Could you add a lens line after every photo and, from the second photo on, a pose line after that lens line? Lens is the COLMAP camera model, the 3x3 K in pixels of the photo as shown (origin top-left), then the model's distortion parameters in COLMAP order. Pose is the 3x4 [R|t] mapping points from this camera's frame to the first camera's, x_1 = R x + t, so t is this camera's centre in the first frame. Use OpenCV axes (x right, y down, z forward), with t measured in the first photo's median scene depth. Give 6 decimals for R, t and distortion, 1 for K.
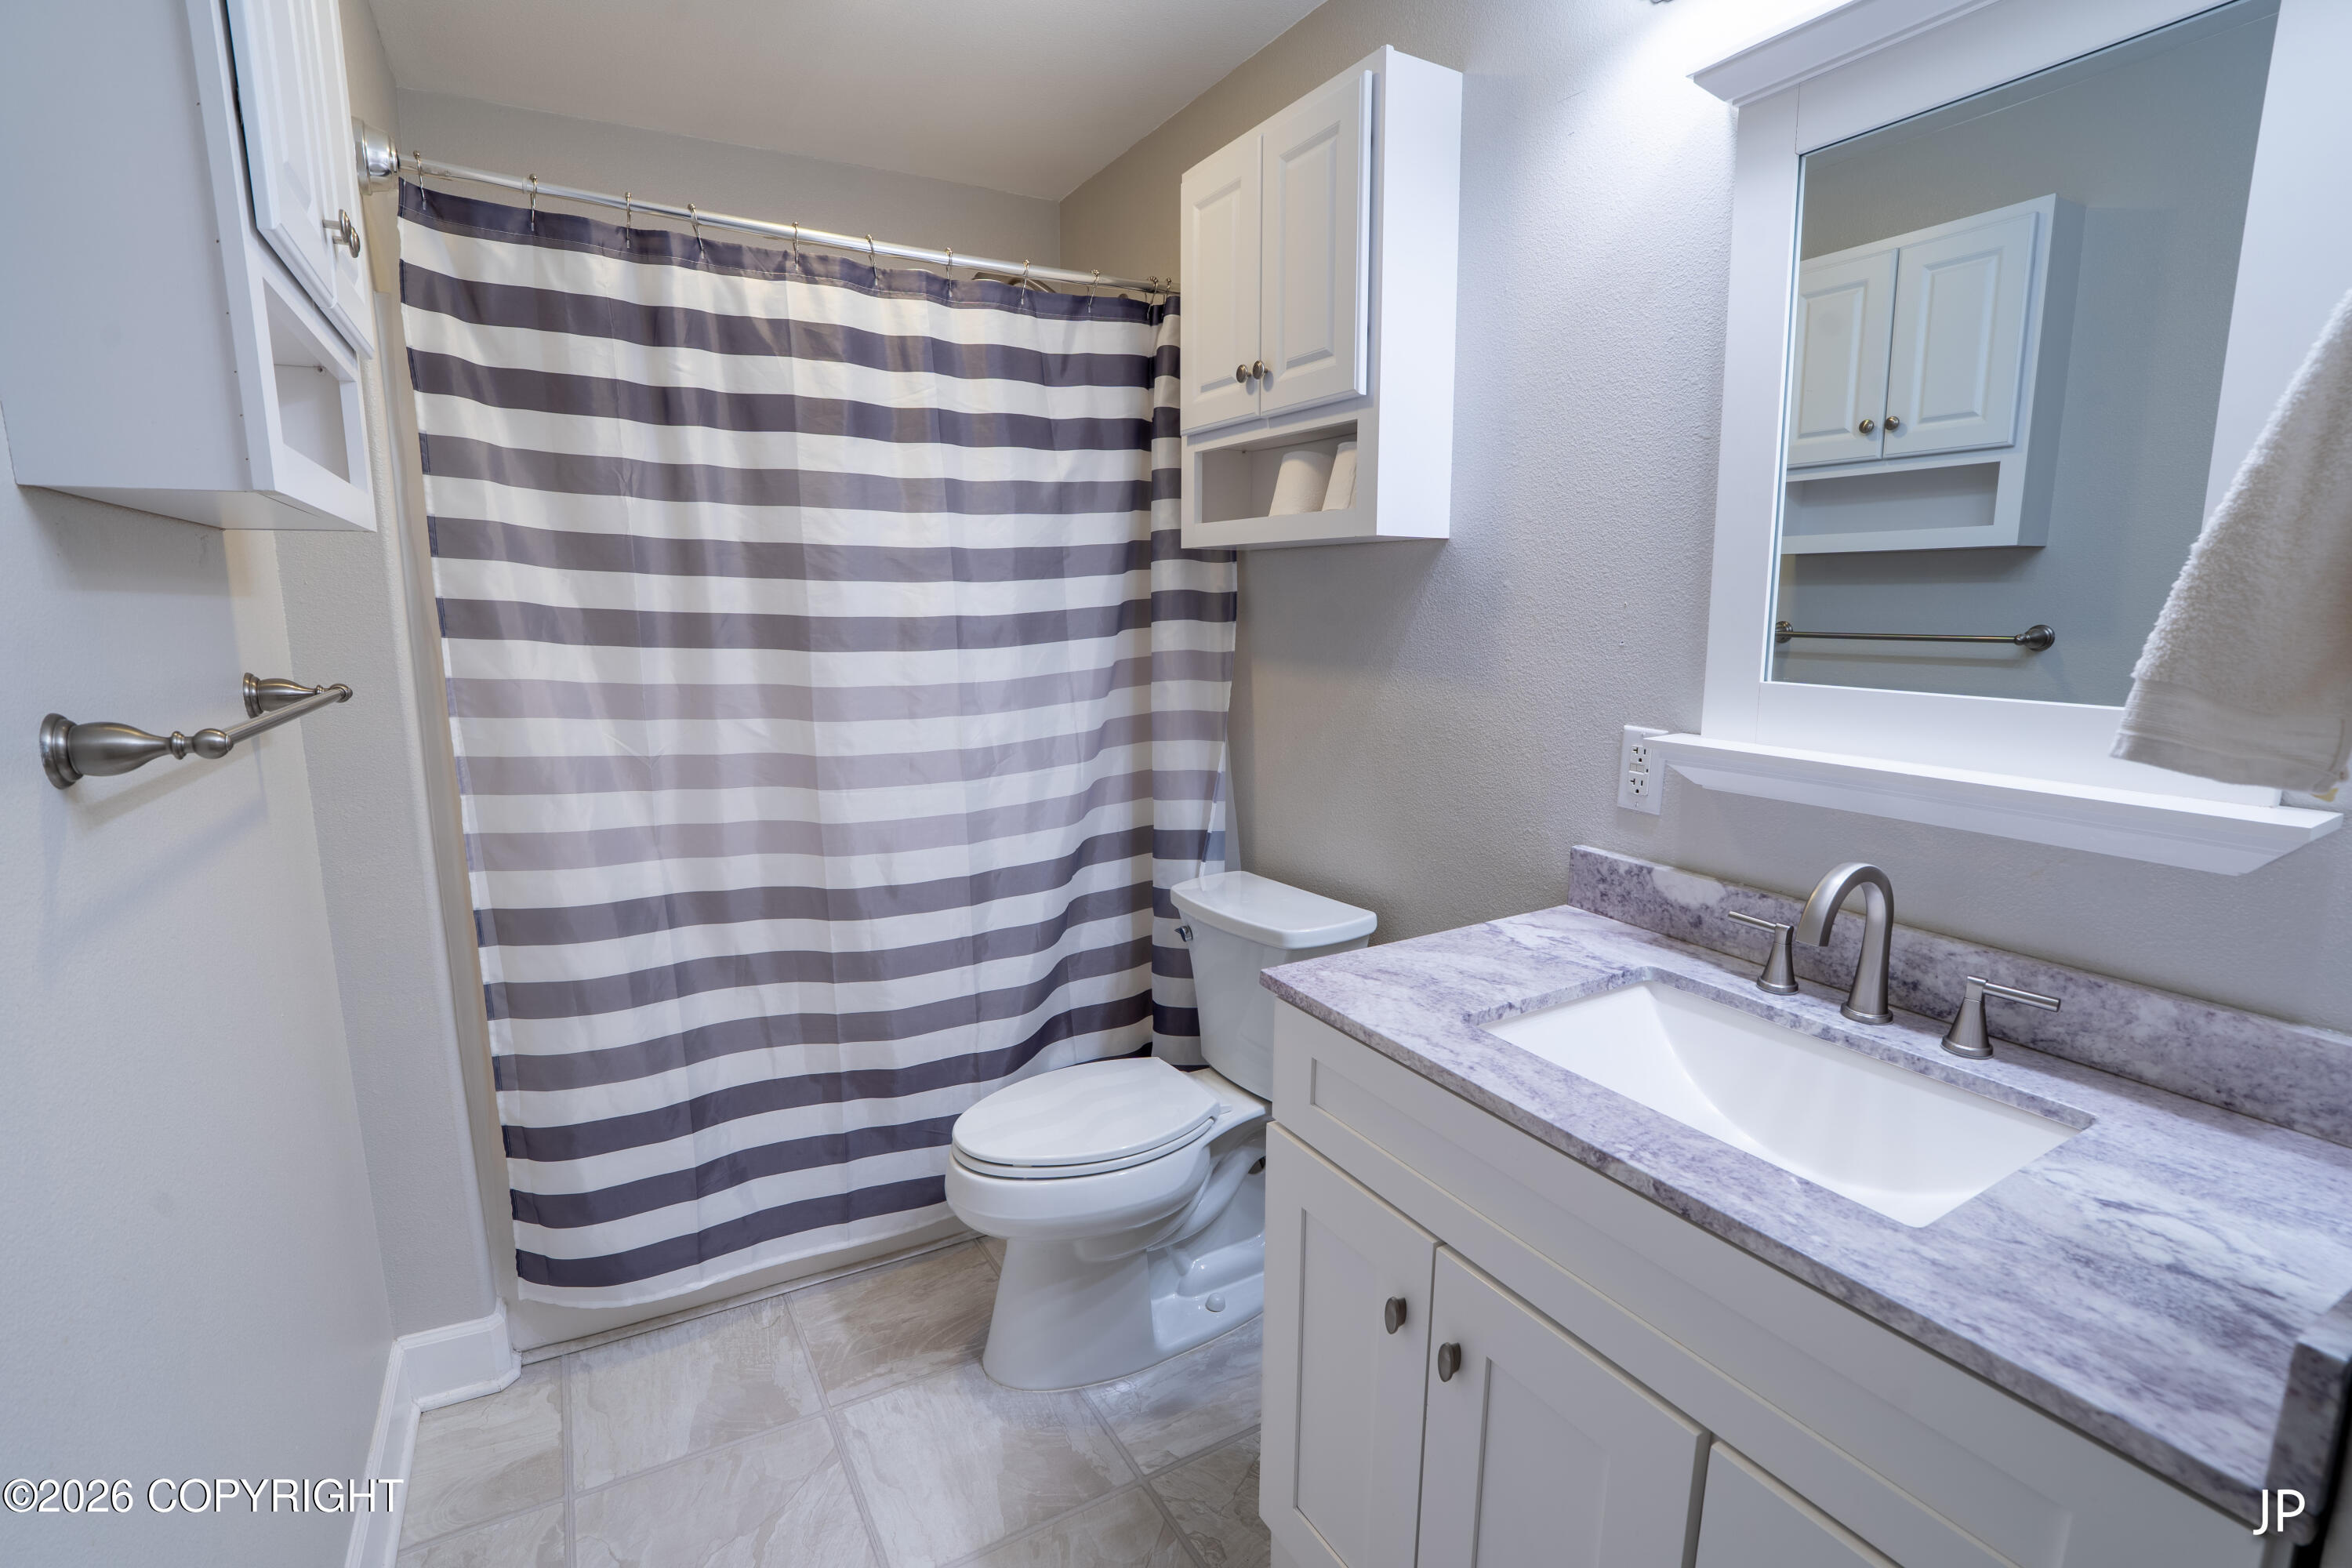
lens RADIAL K [[1086.3, 0, 1167.2], [0, 1086.3, 789.8], [0, 0, 1]] dist [-0.069028, 0.022934]
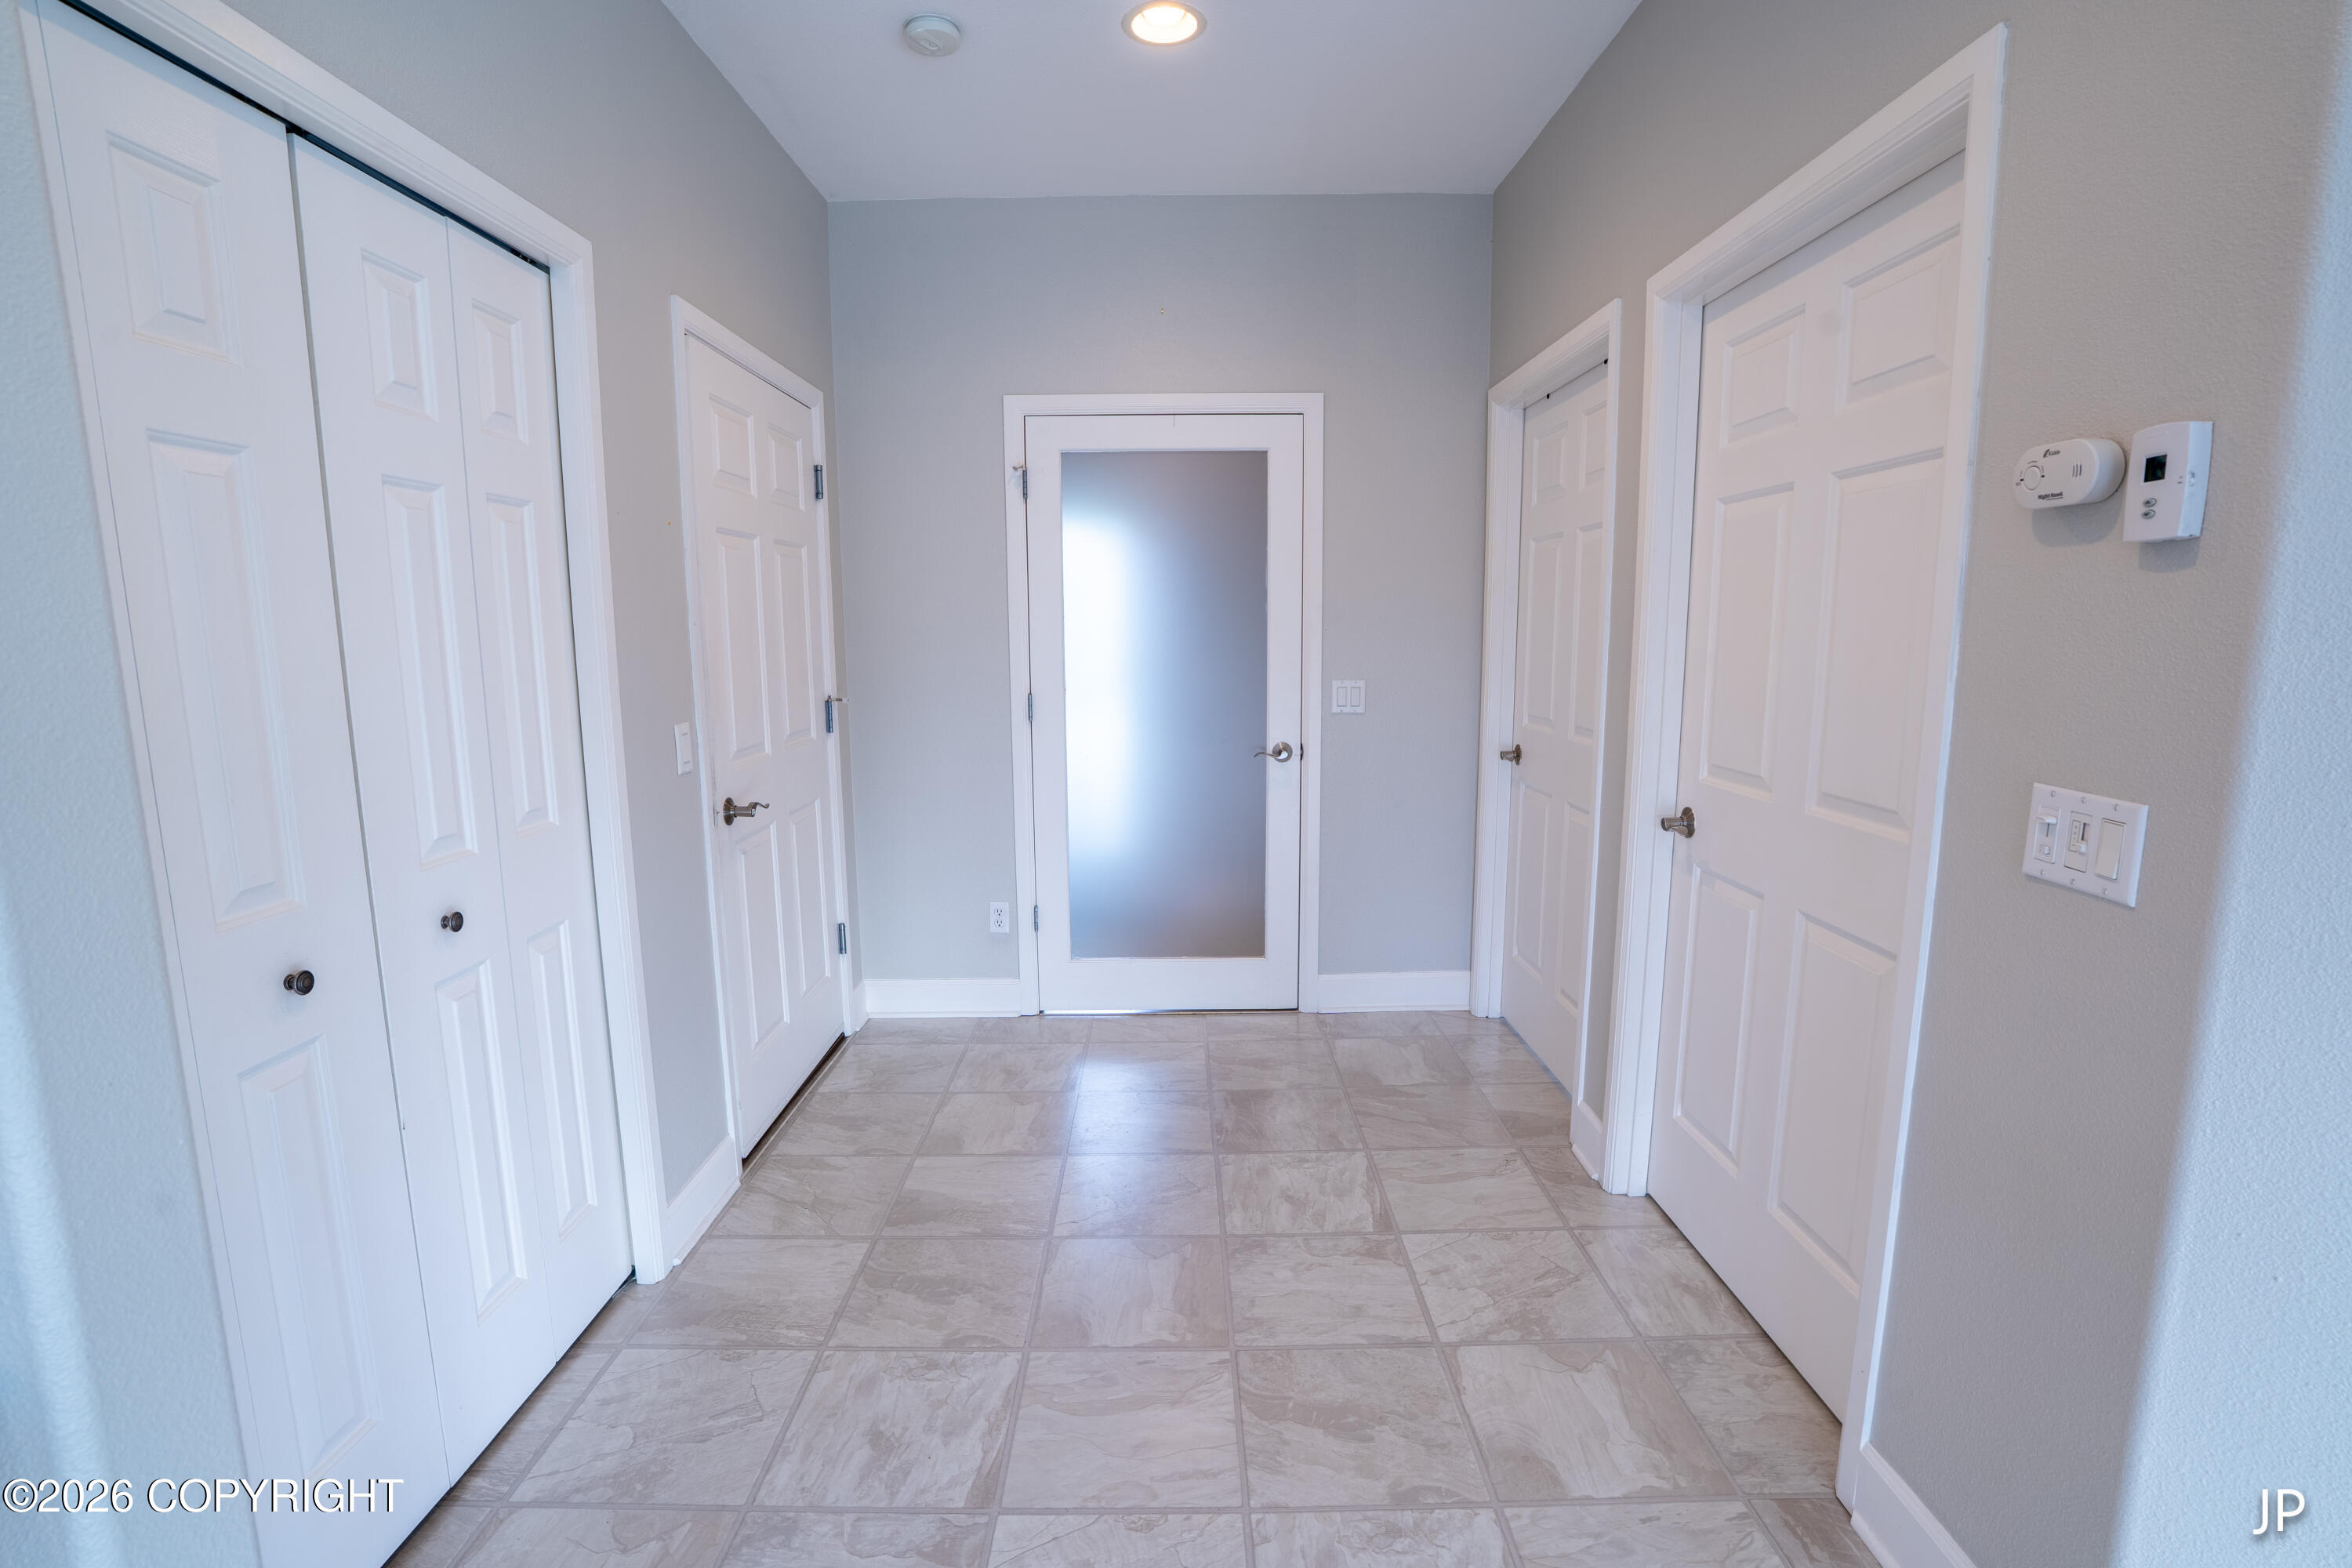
lens RADIAL K [[1086.3, 0, 1174.0], [0, 1086.3, 794.1], [0, 0, 1]] dist [-0.069028, 0.022934]
pose [[-0.484021, 0.130183, -0.865319, 0.711189], [-0.144433, 0.963423, 0.225732, -0.376122], [0.863054, 0.234240, -0.447514, 2.154657]]
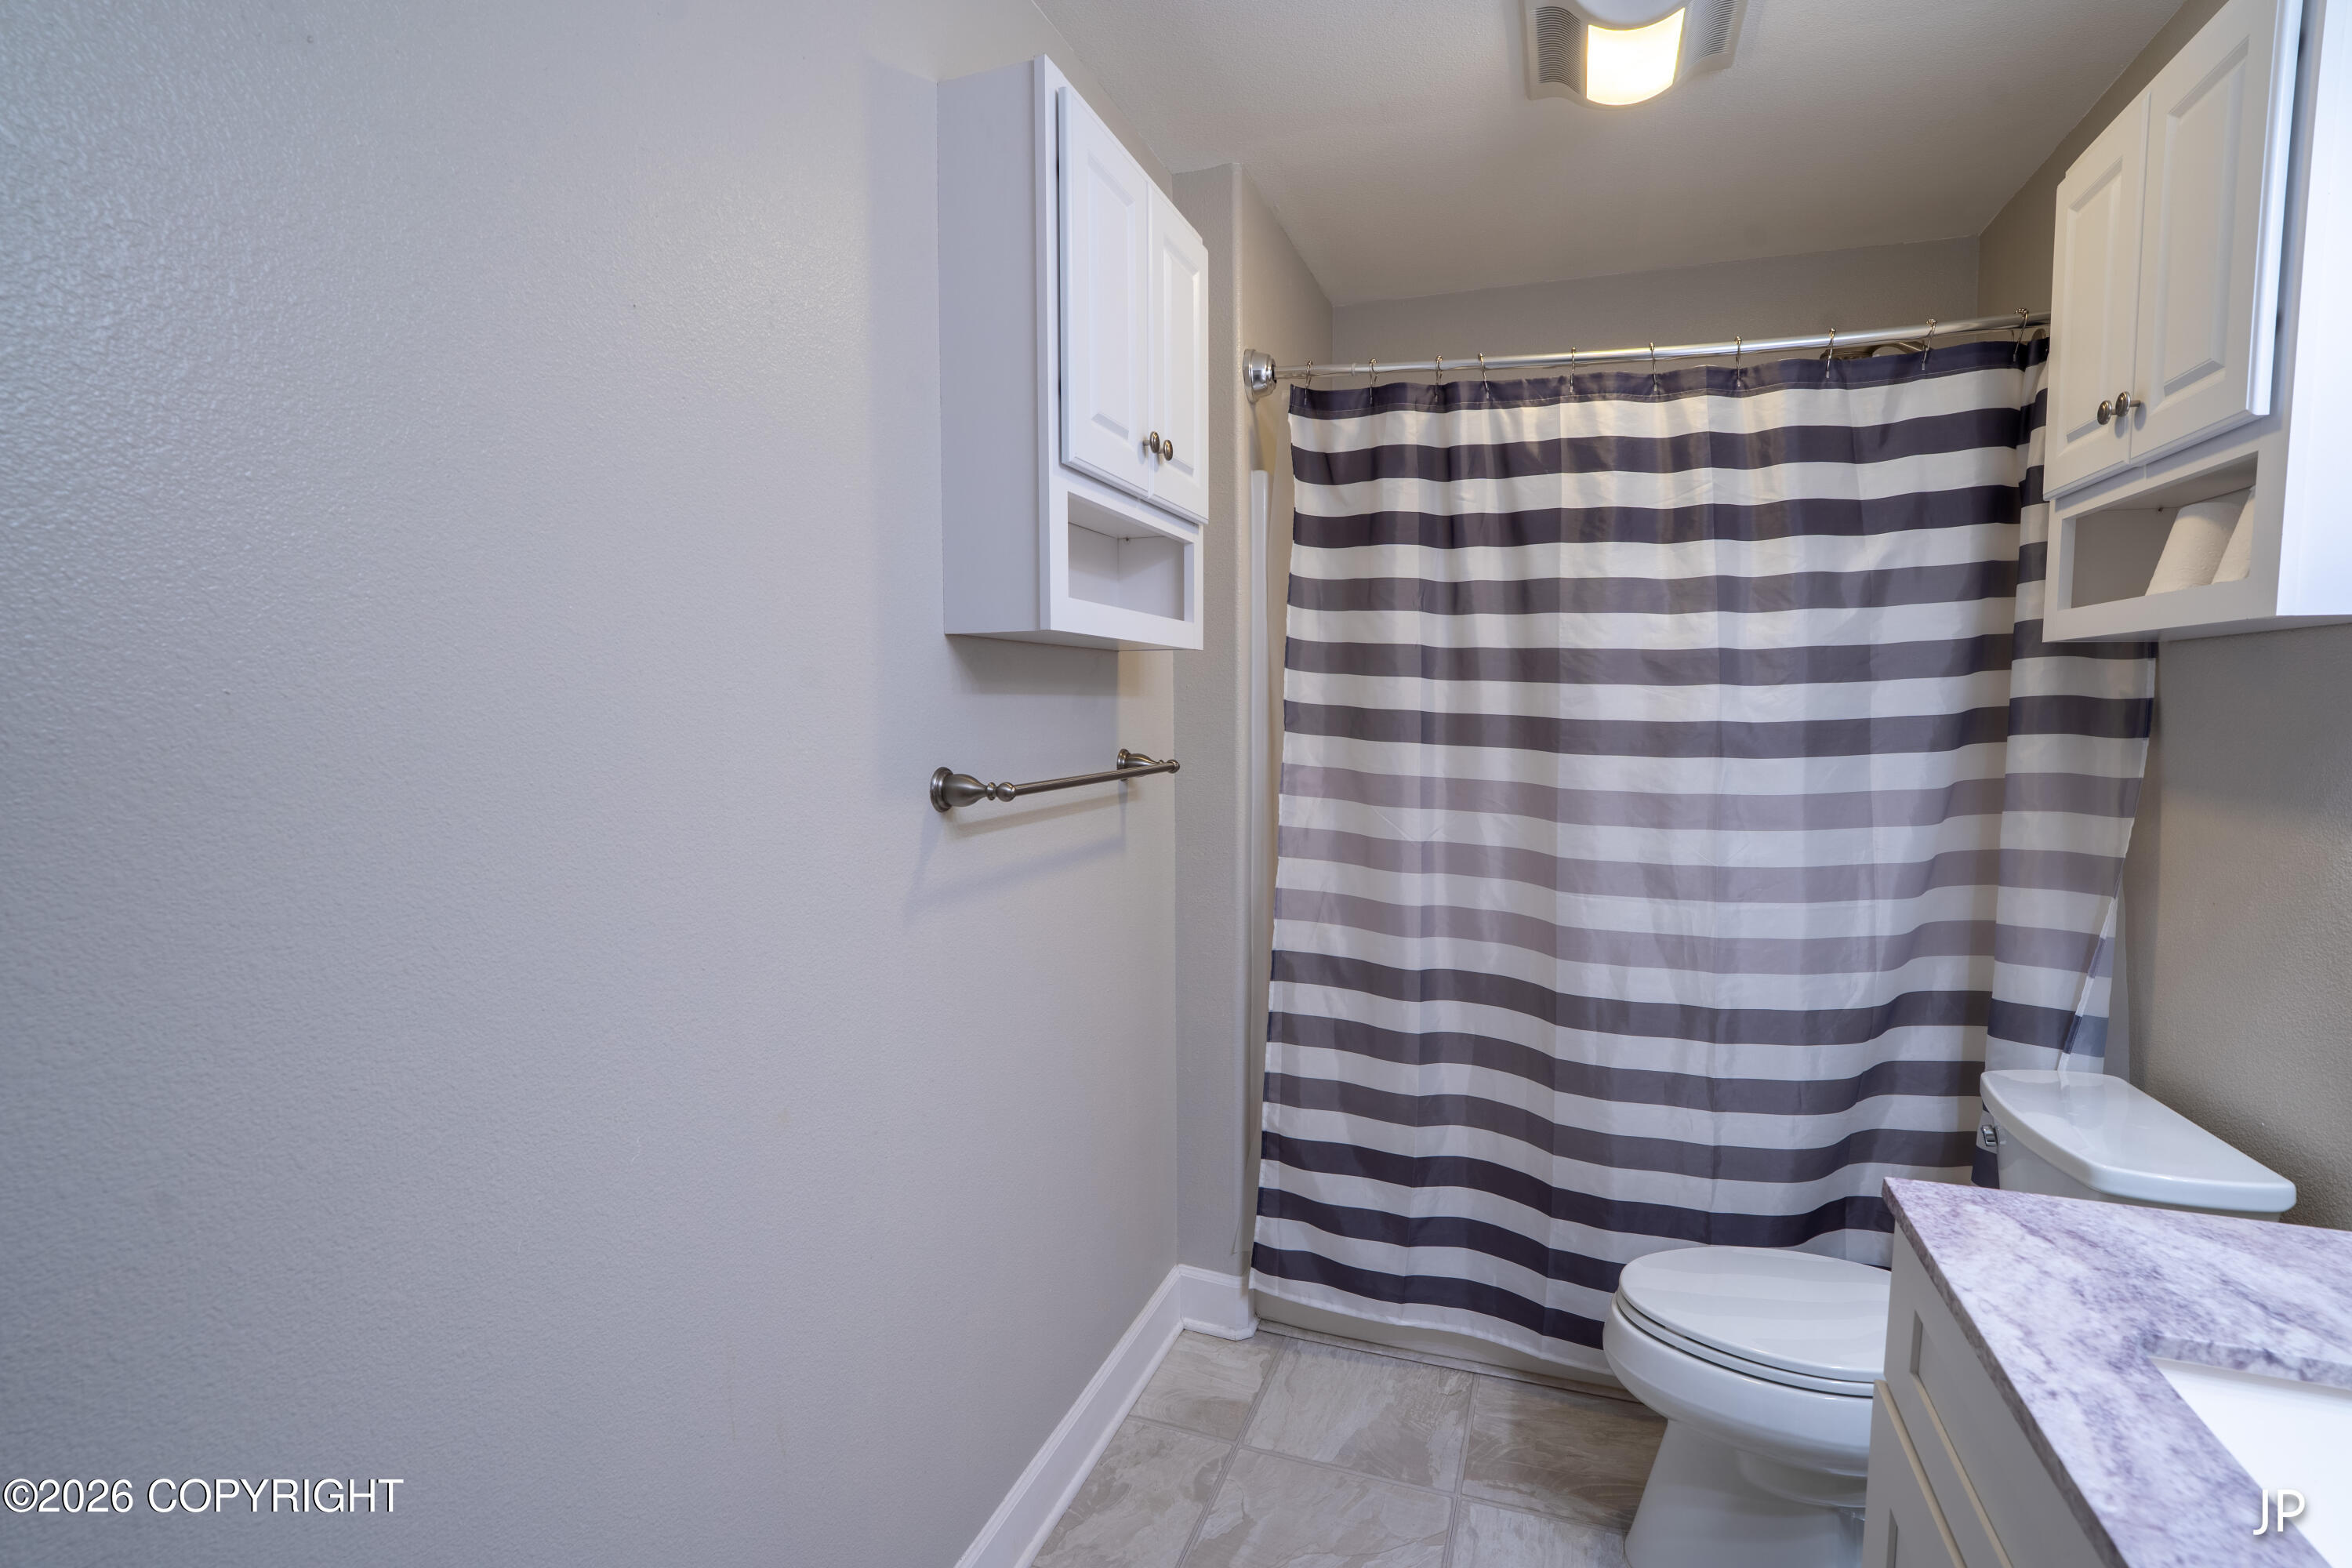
lens RADIAL K [[1086.3, 0, 1183.8], [0, 1086.3, 794.3], [0, 0, 1]] dist [-0.069028, 0.022934]
pose [[0.649921, 0.065072, -0.757211, 0.272313], [-0.131440, 0.990938, -0.027658, -0.017583], [0.748550, 0.117503, 0.652584, 0.083457]]
